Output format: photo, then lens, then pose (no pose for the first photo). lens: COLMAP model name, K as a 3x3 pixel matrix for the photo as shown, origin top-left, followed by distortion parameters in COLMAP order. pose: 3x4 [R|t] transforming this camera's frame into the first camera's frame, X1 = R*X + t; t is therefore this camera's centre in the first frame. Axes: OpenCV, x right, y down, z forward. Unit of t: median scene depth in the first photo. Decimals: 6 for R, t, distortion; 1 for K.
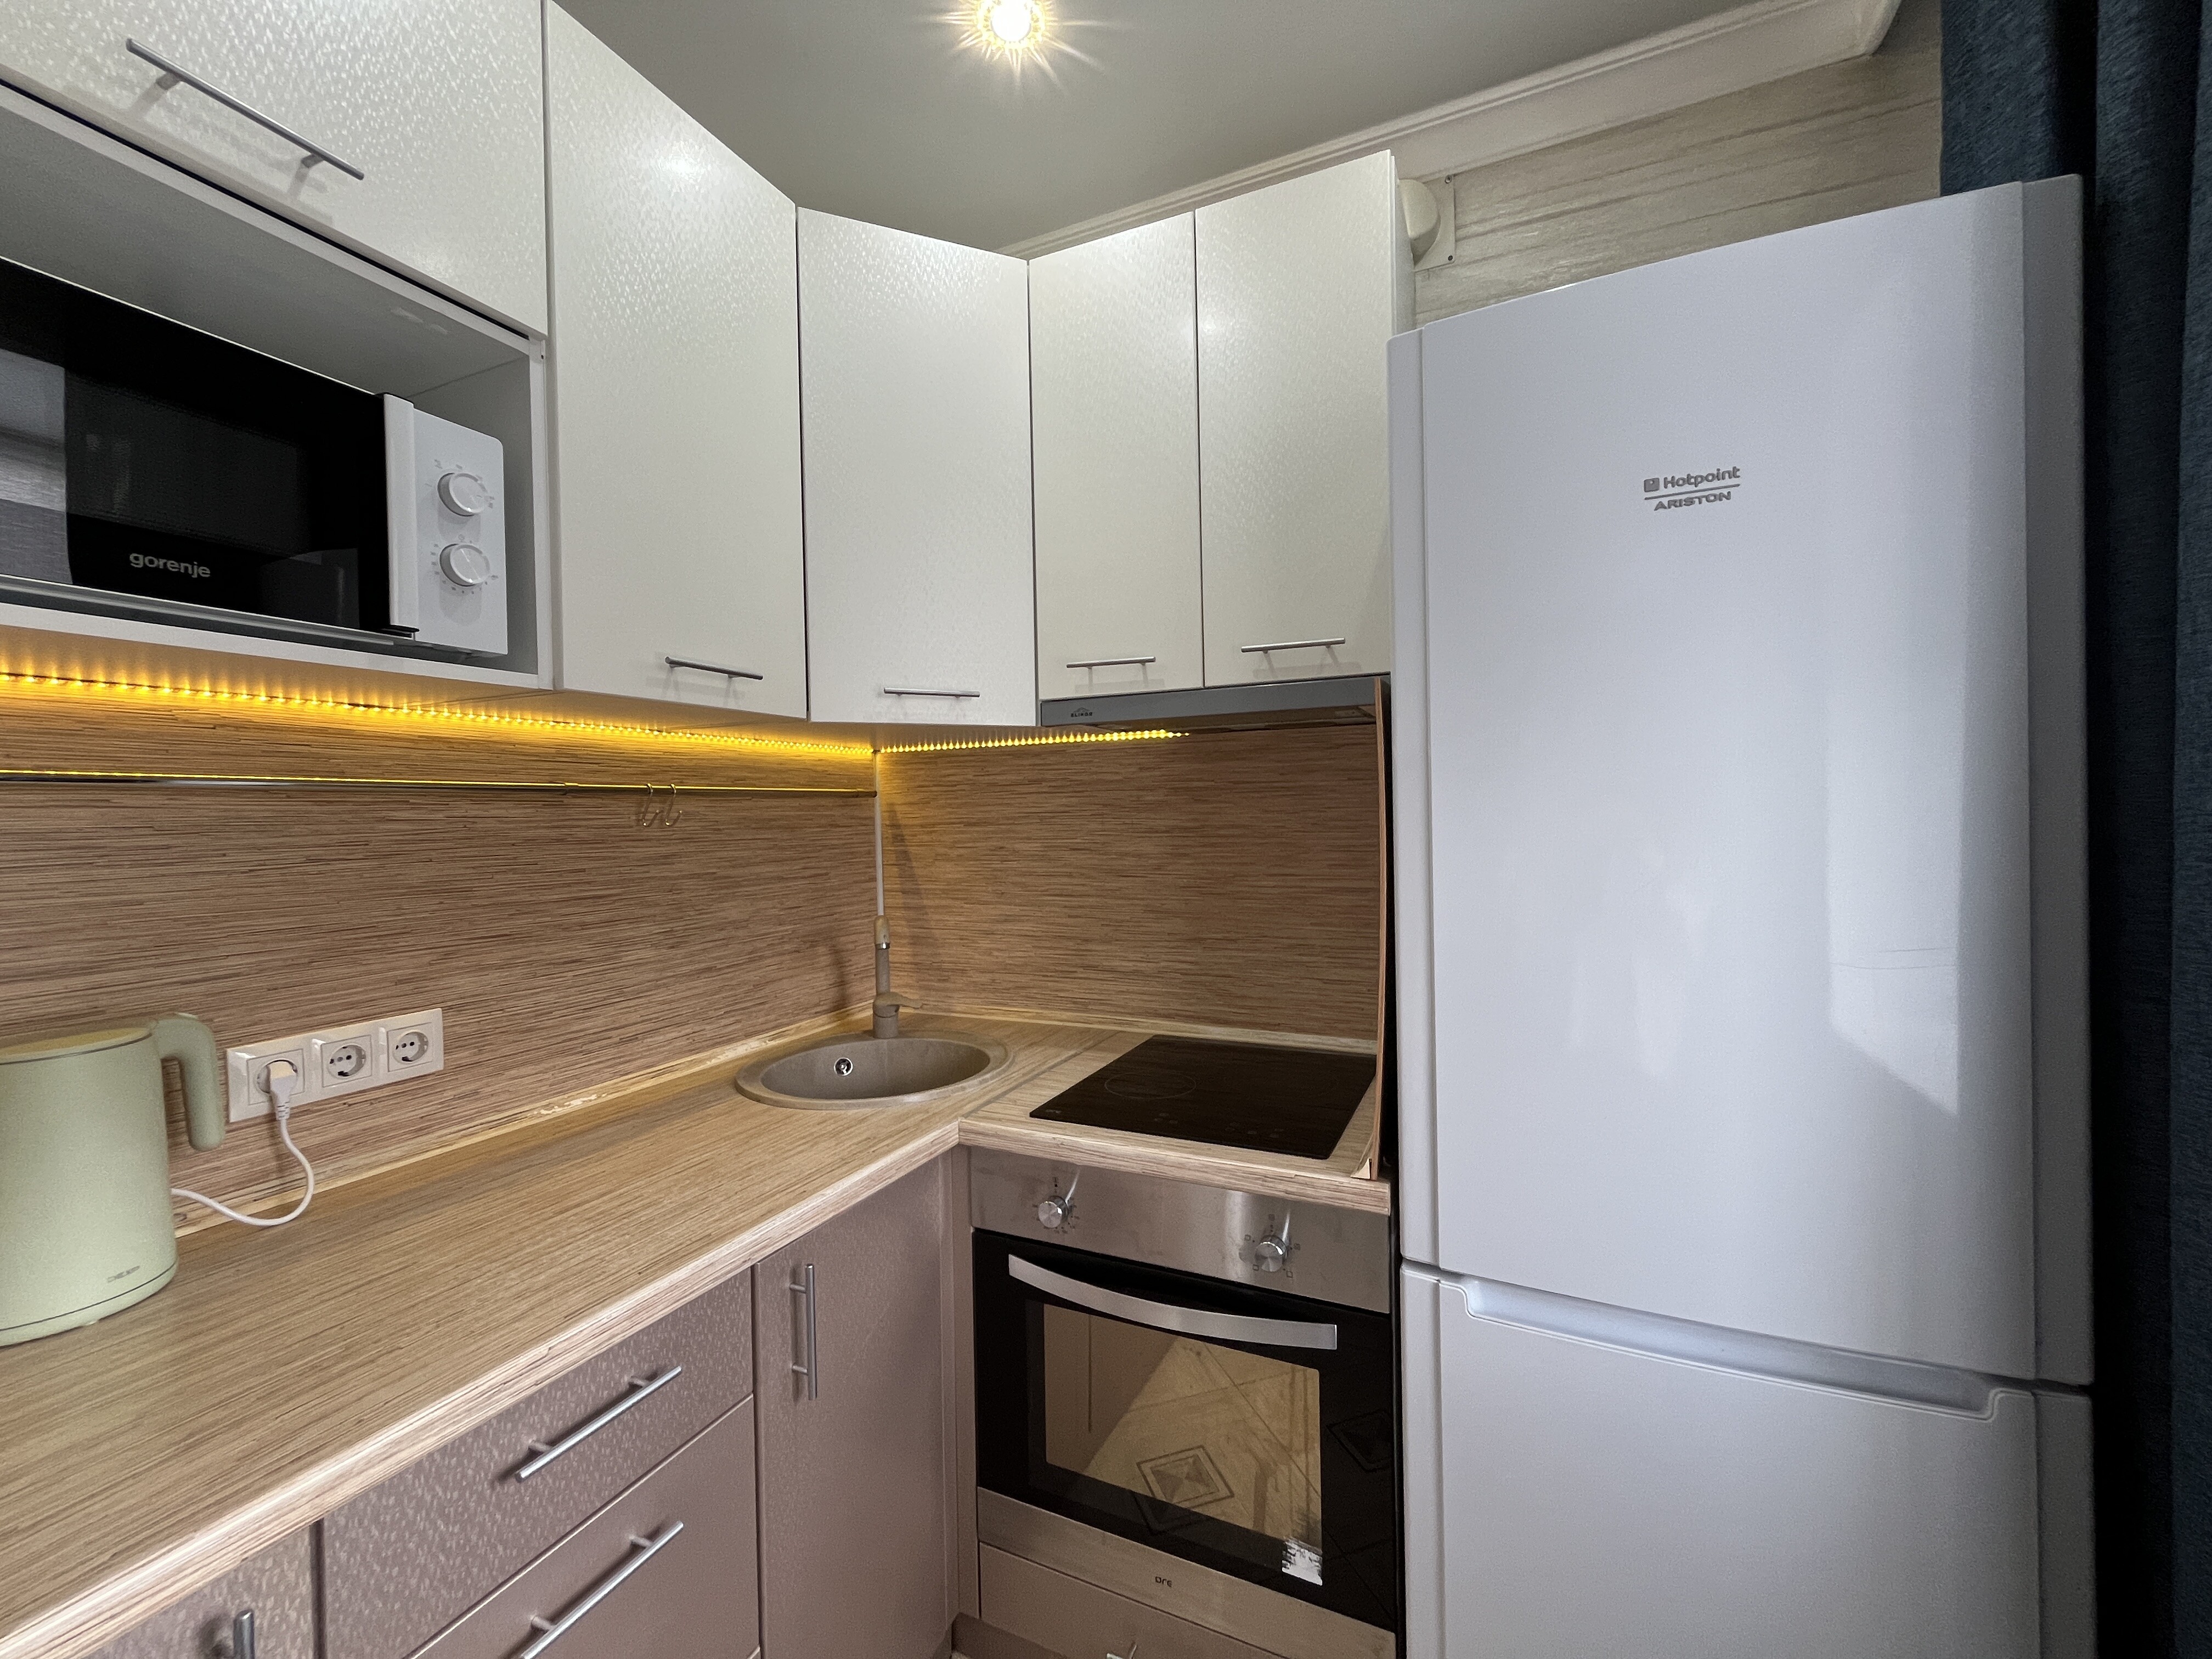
lens RADIAL K [[905.1, 0, 1106.8], [0, 905.1, 827.3], [0, 0, 1]] dist [0.001492, -0.000468]
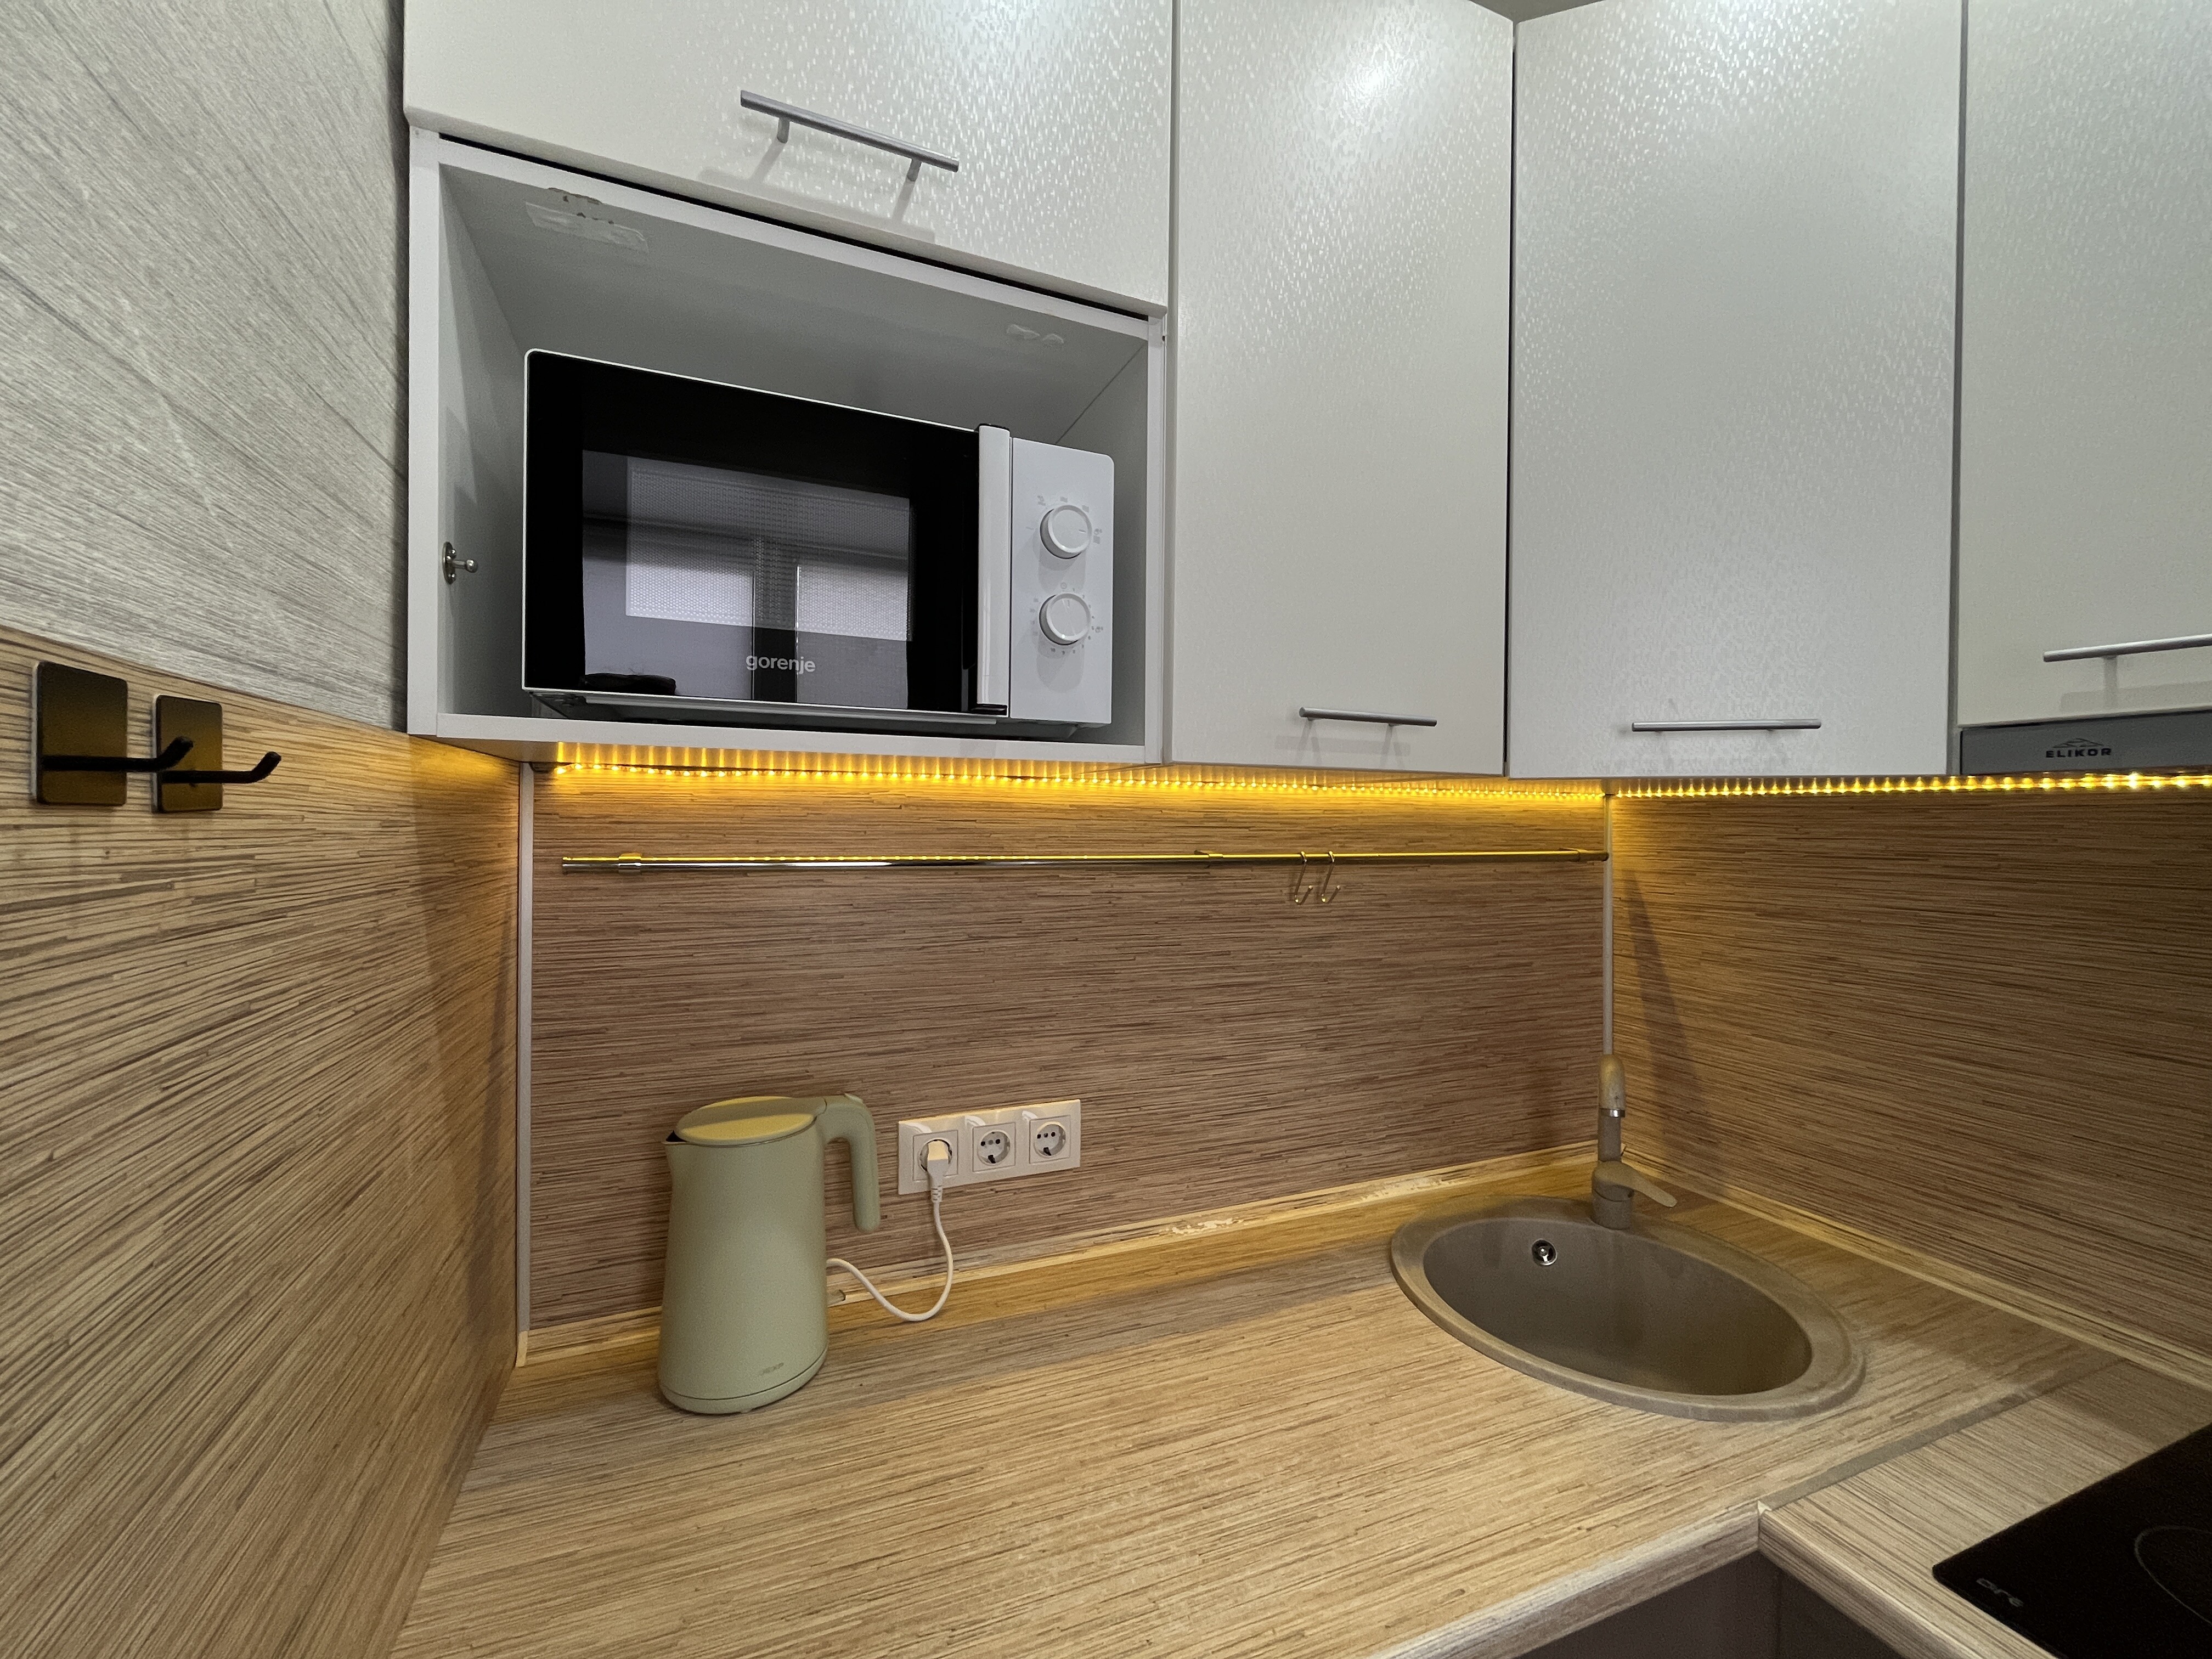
lens RADIAL K [[905.1, 0, 1105.3], [0, 905.1, 825.0], [0, 0, 1]] dist [0.001492, -0.000468]
pose [[0.733045, 0.028716, -0.679574, -0.094088], [-0.033831, 0.999411, 0.005738, -0.082472], [0.679339, 0.018784, 0.733584, 0.321952]]
